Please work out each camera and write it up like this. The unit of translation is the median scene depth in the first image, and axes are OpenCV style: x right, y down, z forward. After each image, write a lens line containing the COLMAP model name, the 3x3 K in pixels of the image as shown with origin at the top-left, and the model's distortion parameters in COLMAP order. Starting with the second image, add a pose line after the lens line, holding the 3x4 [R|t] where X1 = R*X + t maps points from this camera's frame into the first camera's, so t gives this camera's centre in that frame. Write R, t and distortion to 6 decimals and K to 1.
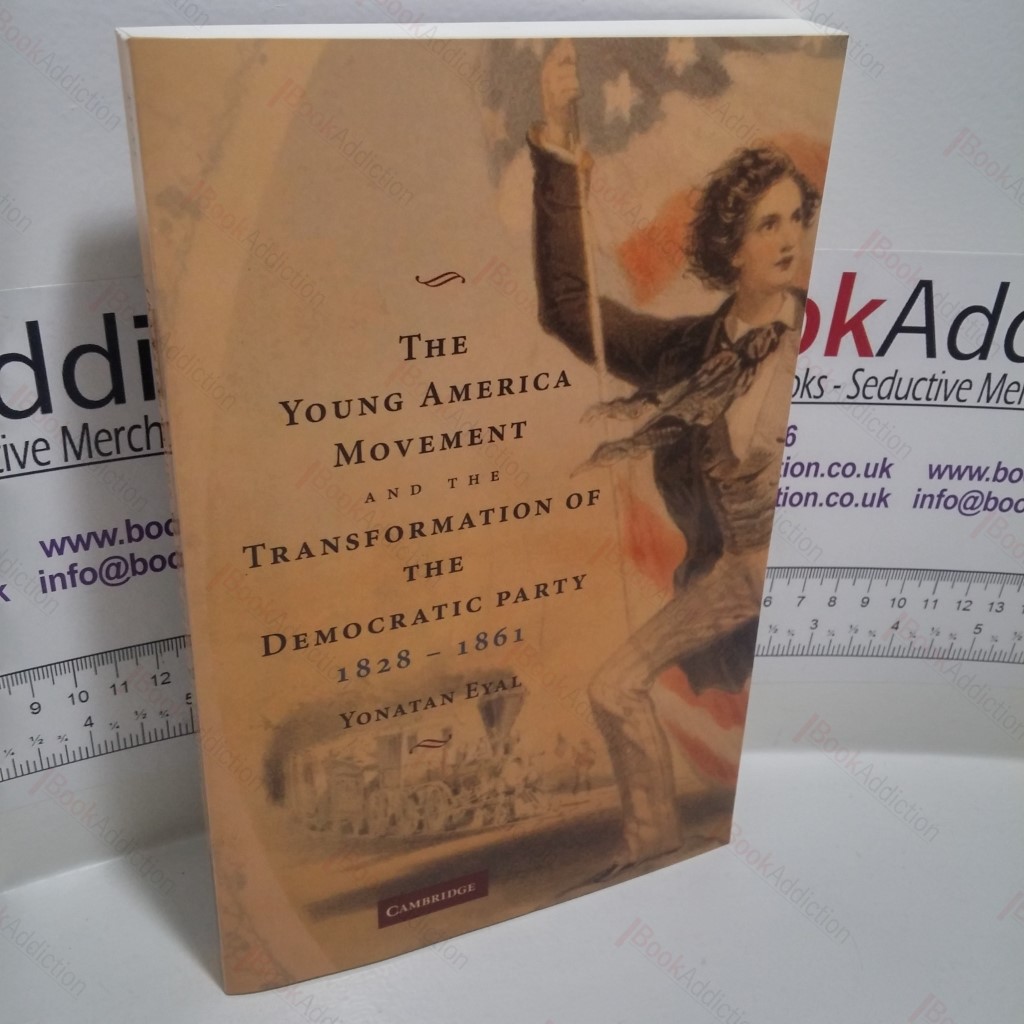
lens RADIAL K [[1211.8, 0, 519.9], [0, 1211.8, 507.0], [0, 0, 1]] dist [0.023231, 0.000000]
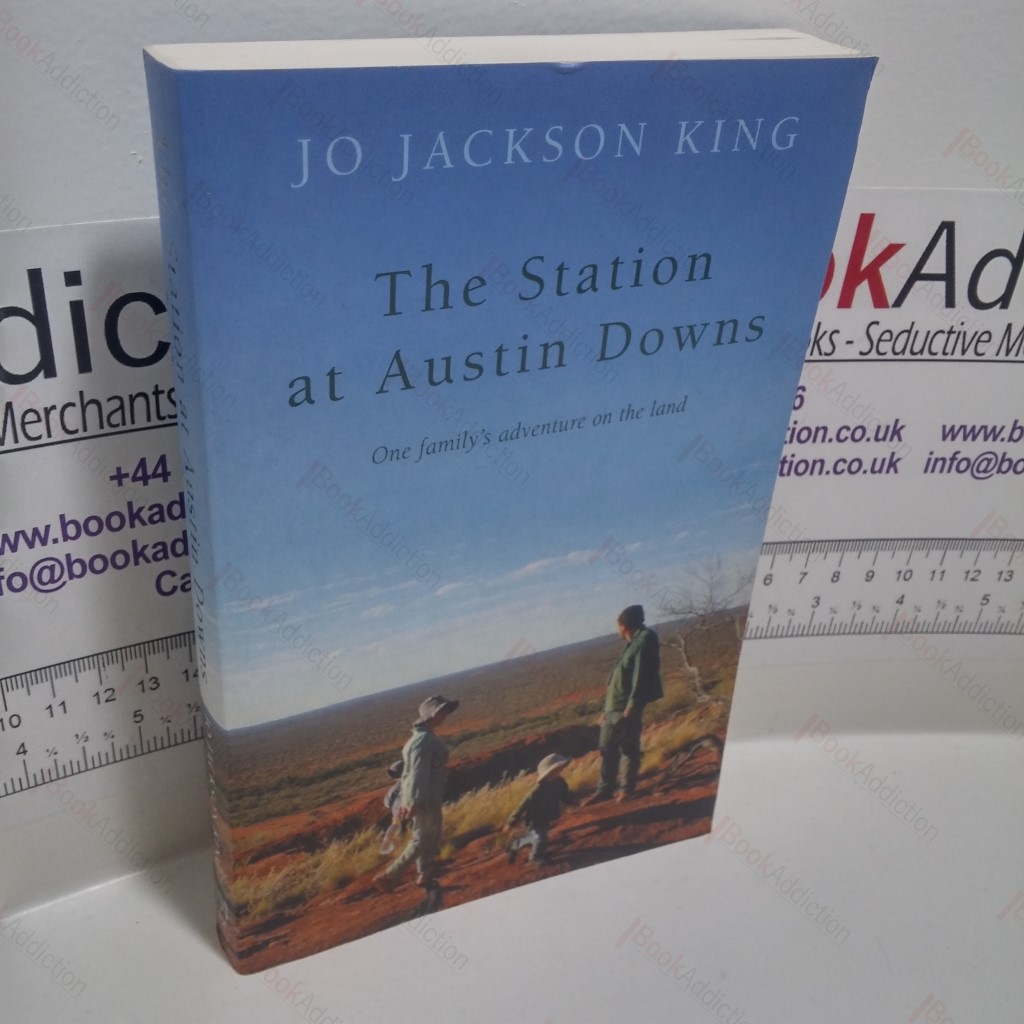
lens RADIAL K [[1211.8, 0, 511.7], [0, 1211.8, 523.1], [0, 0, 1]] dist [0.023231, 0.000000]
pose [[0.996261, -0.033904, 0.079463, -0.067600], [0.031282, 0.998932, 0.034016, -0.002515], [-0.080532, -0.031403, 0.996257, 0.109676]]
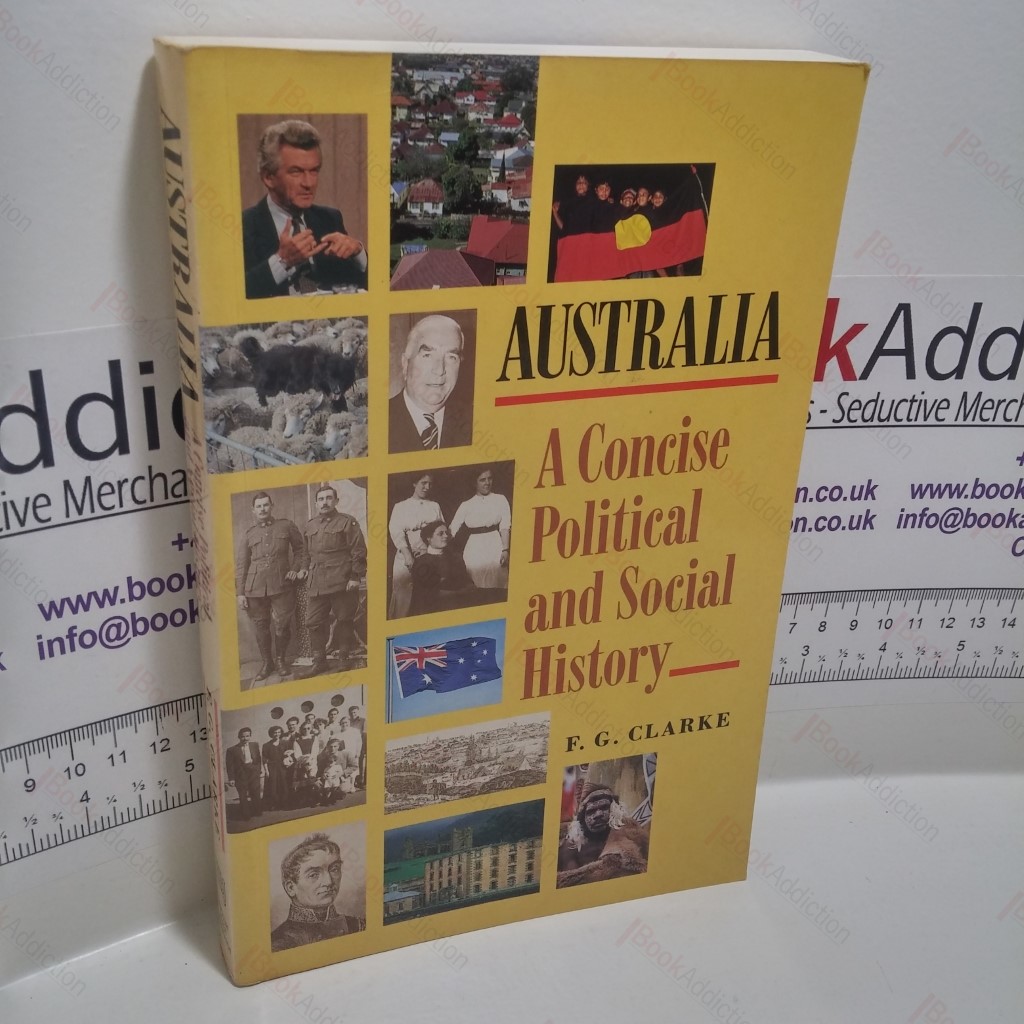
lens RADIAL K [[1211.8, 0, 513.2], [0, 1211.8, 505.5], [0, 0, 1]] dist [0.023231, 0.000000]
pose [[0.994258, -0.051348, 0.093882, -0.096939], [0.057013, 0.996647, -0.058691, 0.024610], [-0.090554, 0.063706, 0.993852, 0.016866]]
